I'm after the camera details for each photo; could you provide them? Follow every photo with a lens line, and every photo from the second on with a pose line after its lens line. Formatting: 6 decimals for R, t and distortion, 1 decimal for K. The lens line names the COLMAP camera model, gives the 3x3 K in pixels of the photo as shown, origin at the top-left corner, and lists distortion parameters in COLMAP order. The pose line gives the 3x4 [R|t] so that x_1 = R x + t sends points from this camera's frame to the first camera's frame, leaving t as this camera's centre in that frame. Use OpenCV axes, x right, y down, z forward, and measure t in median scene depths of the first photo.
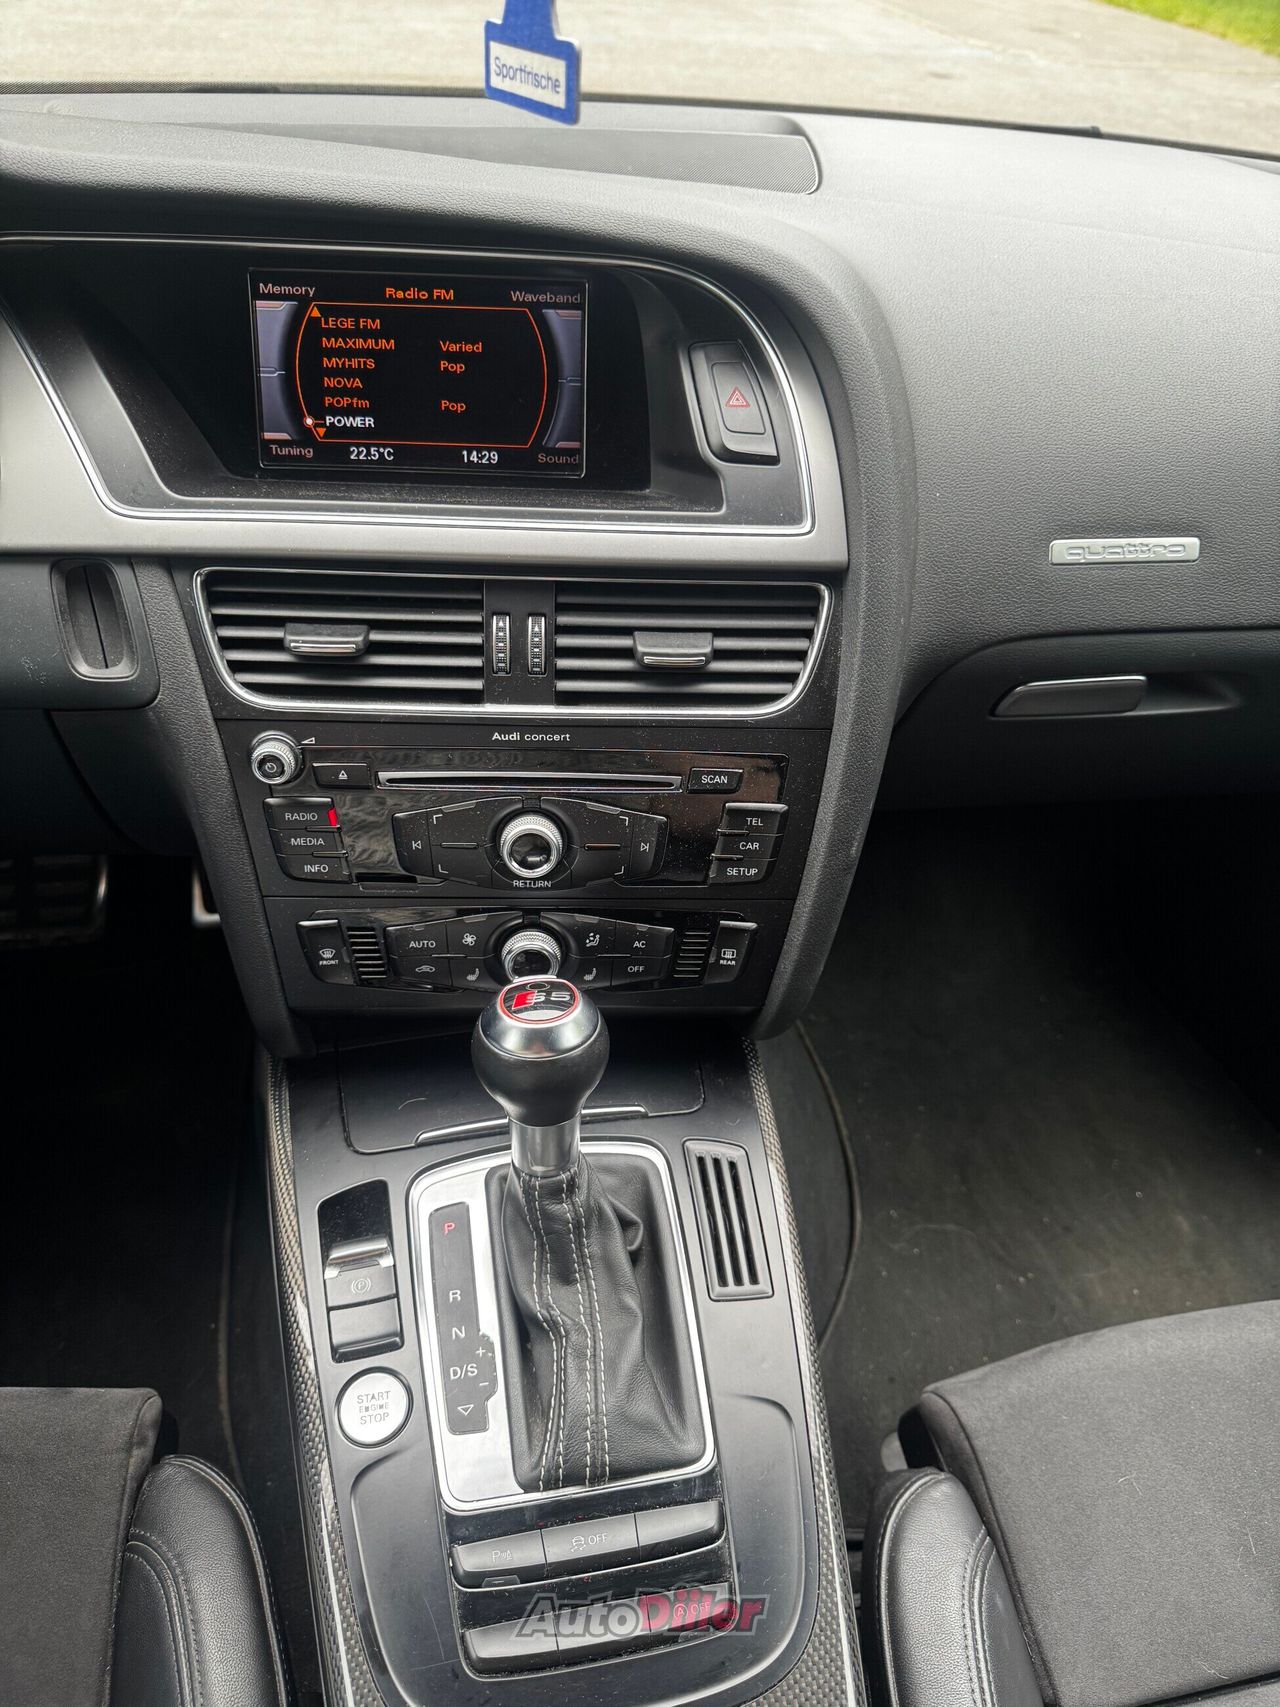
lens RADIAL K [[1187.6, 0, 639.5], [0, 1187.6, 836.8], [0, 0, 1]] dist [0.038538, -0.060590]
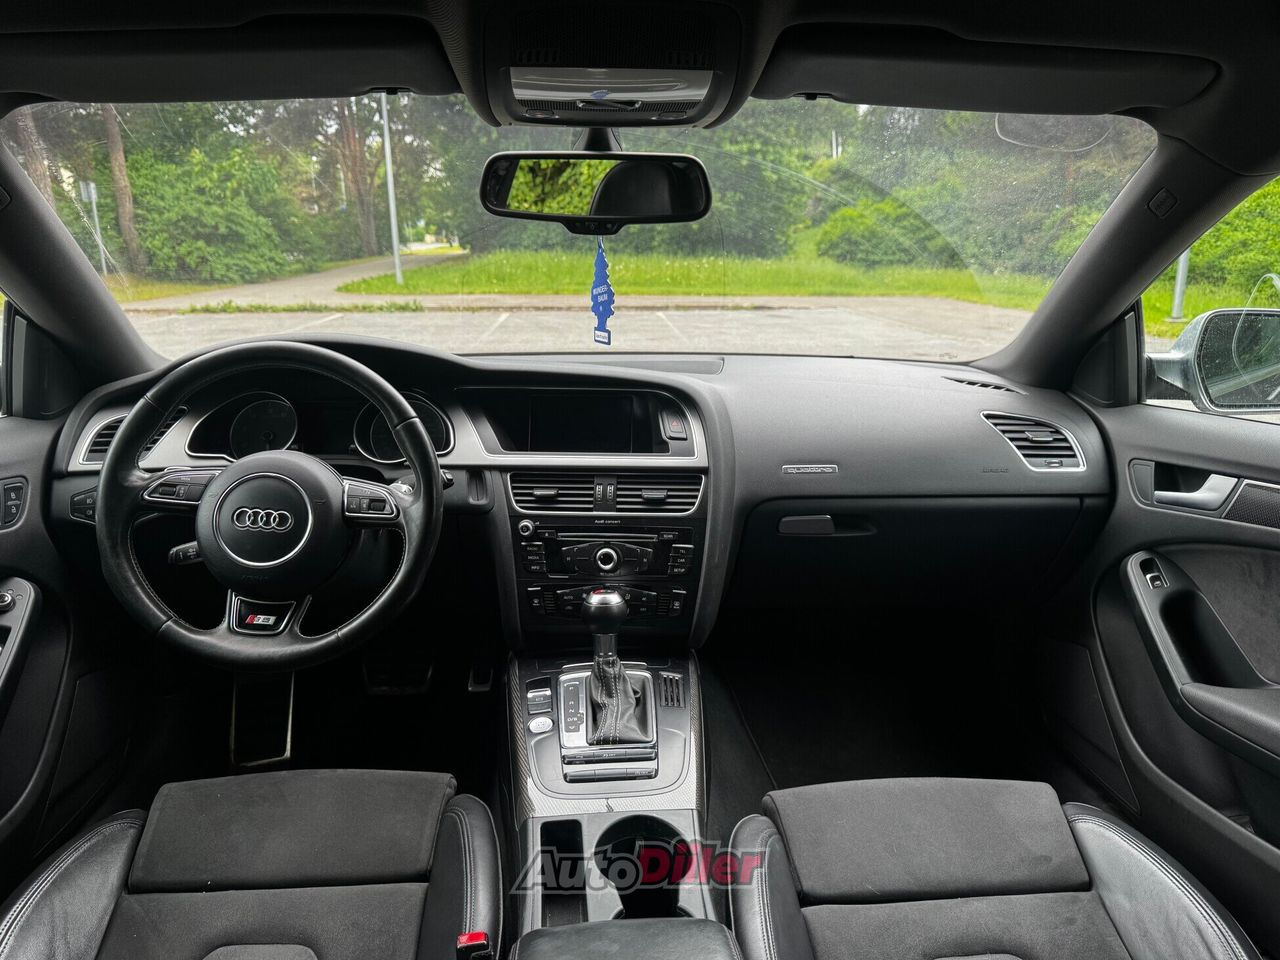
lens RADIAL K [[890.5, 0, 643.8], [0, 890.5, 473.8], [0, 0, 1]] dist [0.038538, -0.060590]
pose [[0.991818, -0.025937, -0.125000, 0.290428], [-0.031063, 0.900687, -0.433356, 0.792192], [0.123826, 0.433693, 0.892512, -1.090097]]
